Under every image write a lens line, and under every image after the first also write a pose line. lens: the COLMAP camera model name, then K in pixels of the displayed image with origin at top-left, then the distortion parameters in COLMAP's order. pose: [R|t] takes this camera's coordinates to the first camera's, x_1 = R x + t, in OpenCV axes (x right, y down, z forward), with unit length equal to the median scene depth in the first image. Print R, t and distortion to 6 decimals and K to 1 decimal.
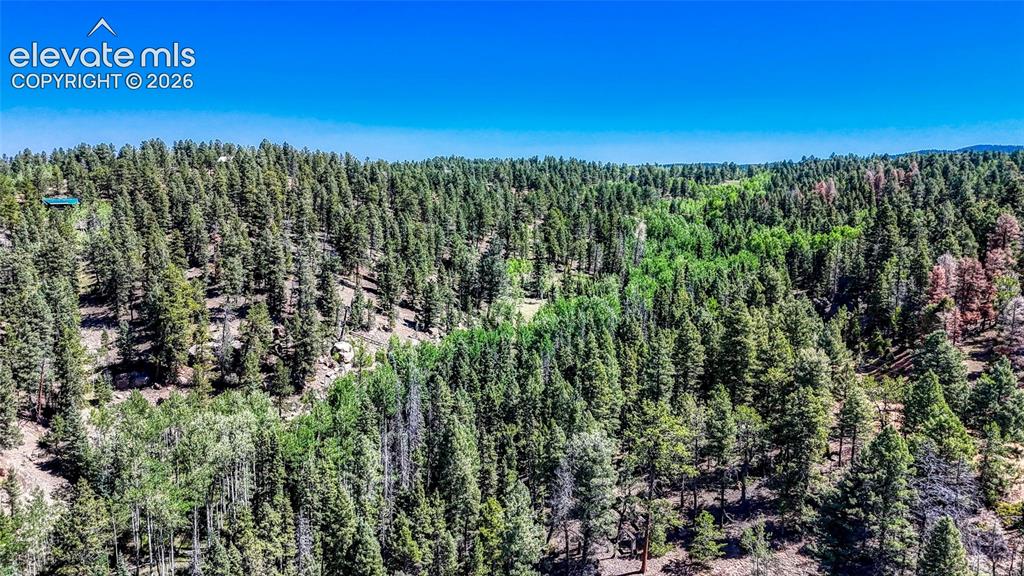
lens RADIAL K [[749.3, 0, 513.5], [0, 749.3, 287.8], [0, 0, 1]] dist [0.080196, -0.080677]
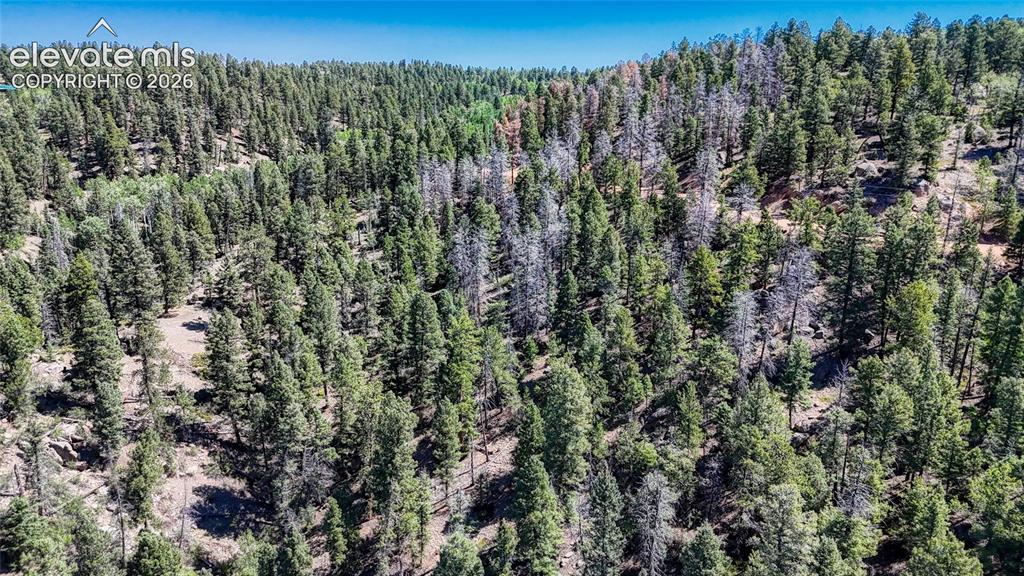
lens RADIAL K [[741.2, 0, 512.8], [0, 741.2, 288.5], [0, 0, 1]] dist [0.056043, -0.057802]
pose [[0.992833, -0.028646, 0.116024, 0.161077], [0.014620, 0.992669, 0.119978, 0.112288], [-0.118610, -0.117422, 0.985974, -0.547600]]
